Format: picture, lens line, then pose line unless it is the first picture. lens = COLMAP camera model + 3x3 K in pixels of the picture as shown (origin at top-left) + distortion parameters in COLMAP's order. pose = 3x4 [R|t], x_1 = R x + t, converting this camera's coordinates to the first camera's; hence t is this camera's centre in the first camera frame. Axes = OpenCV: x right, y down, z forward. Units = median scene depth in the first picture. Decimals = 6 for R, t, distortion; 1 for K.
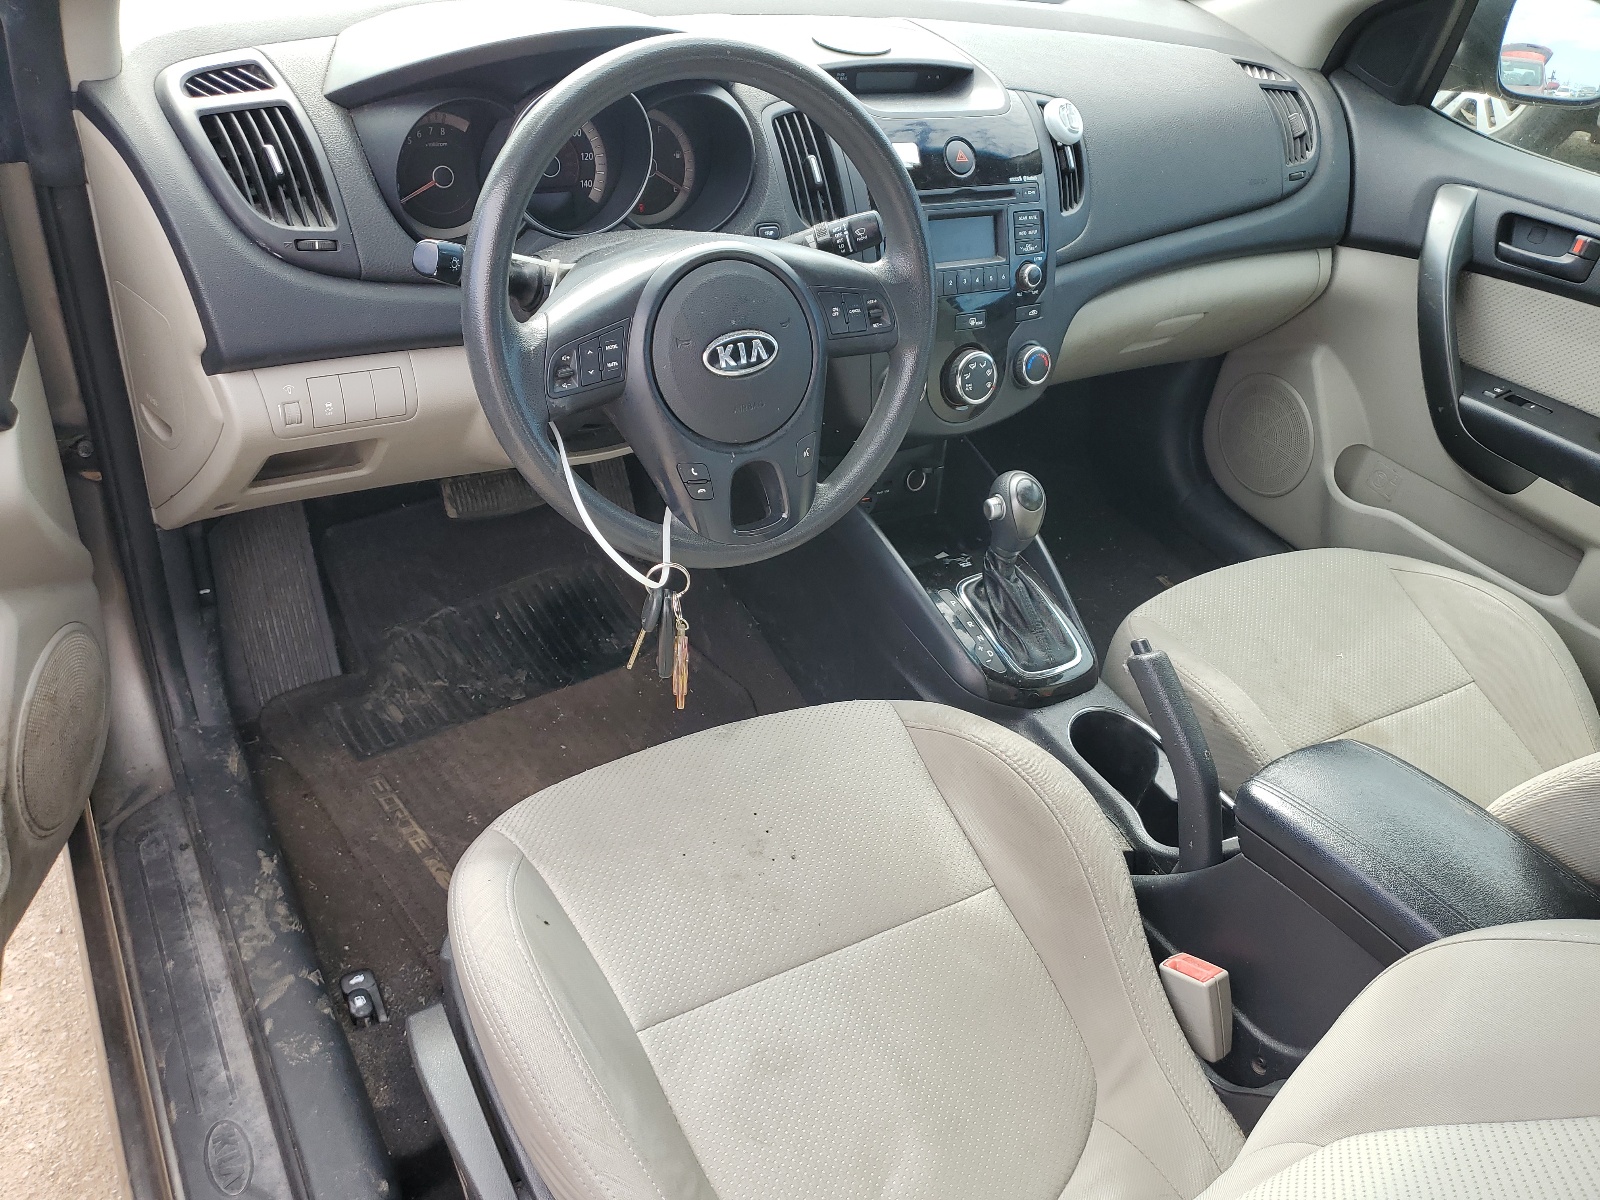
lens RADIAL K [[1217.4, 0, 800.0], [0, 1217.4, 600.0], [0, 0, 1]] dist [-0.037795, -0.001822]
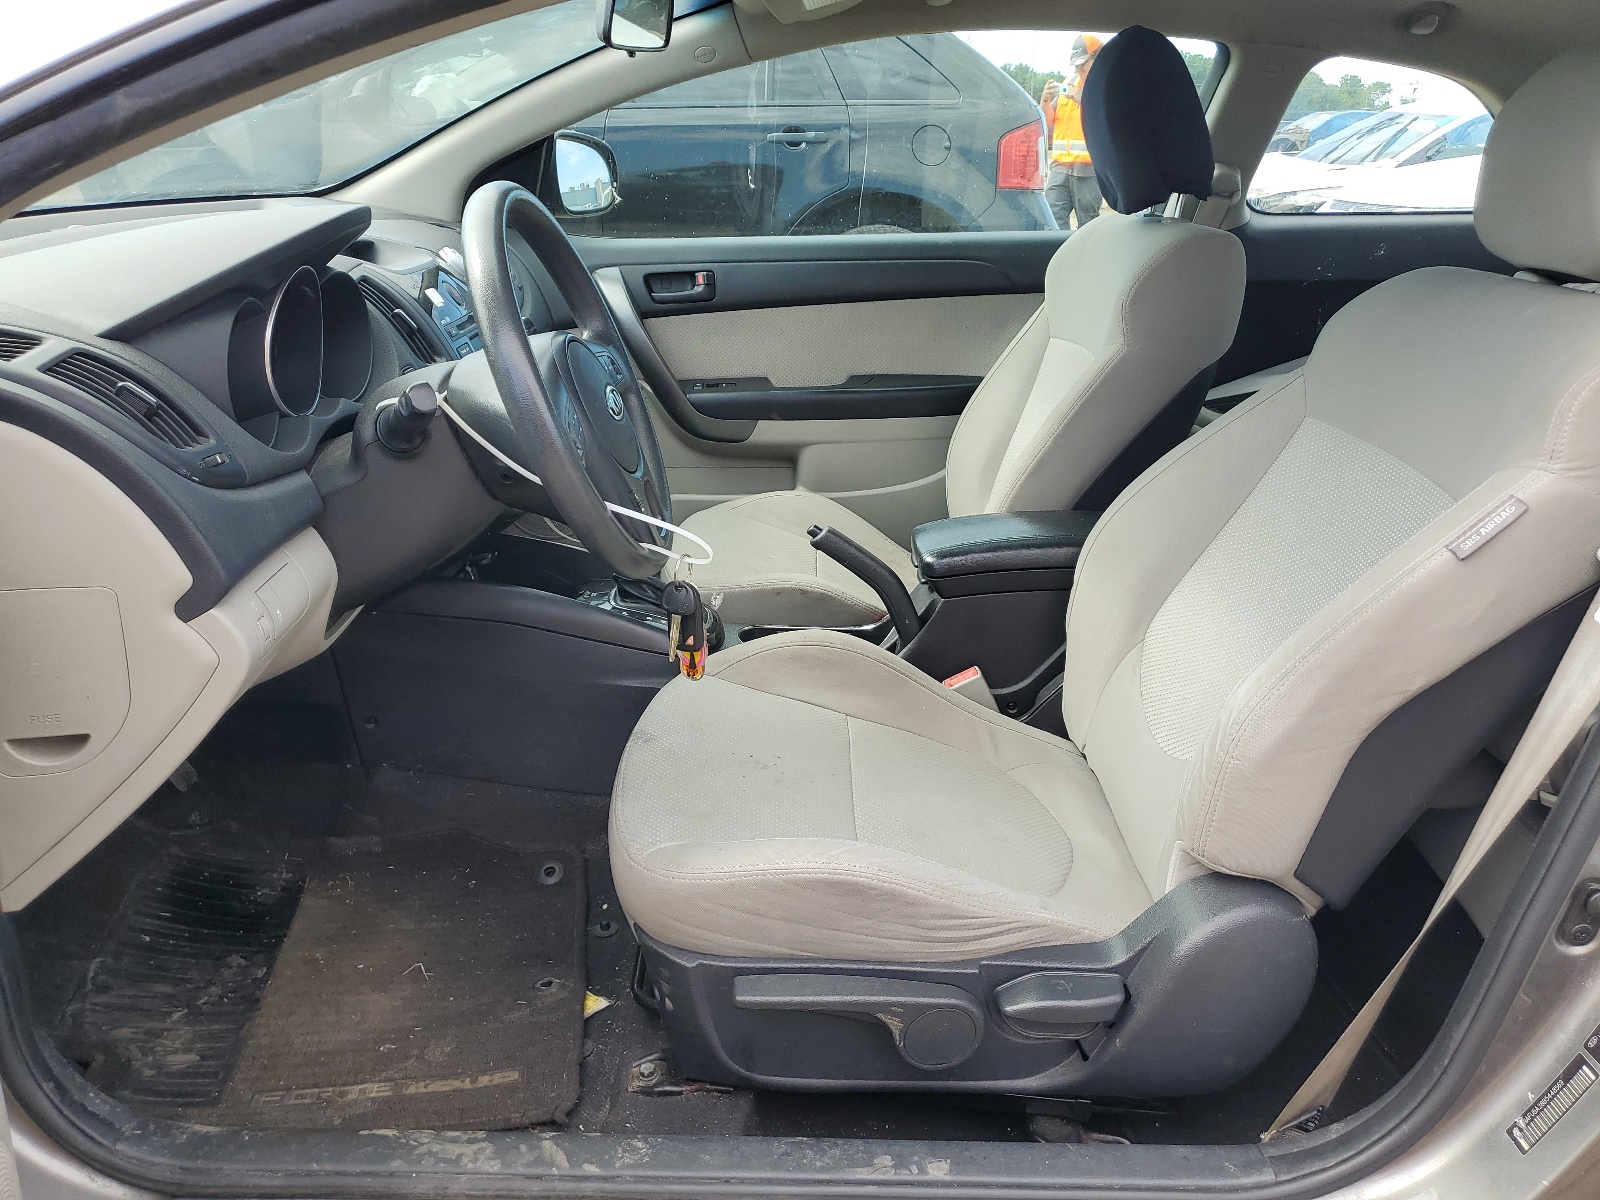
lens RADIAL K [[1217.4, 0, 800.0], [0, 1217.4, 600.0], [0, 0, 1]] dist [-0.037795, -0.001822]
pose [[0.513533, -0.401691, 0.758240, -0.618606], [0.528287, 0.844335, 0.089508, -0.022829], [-0.676163, 0.354603, 0.645802, 0.059731]]
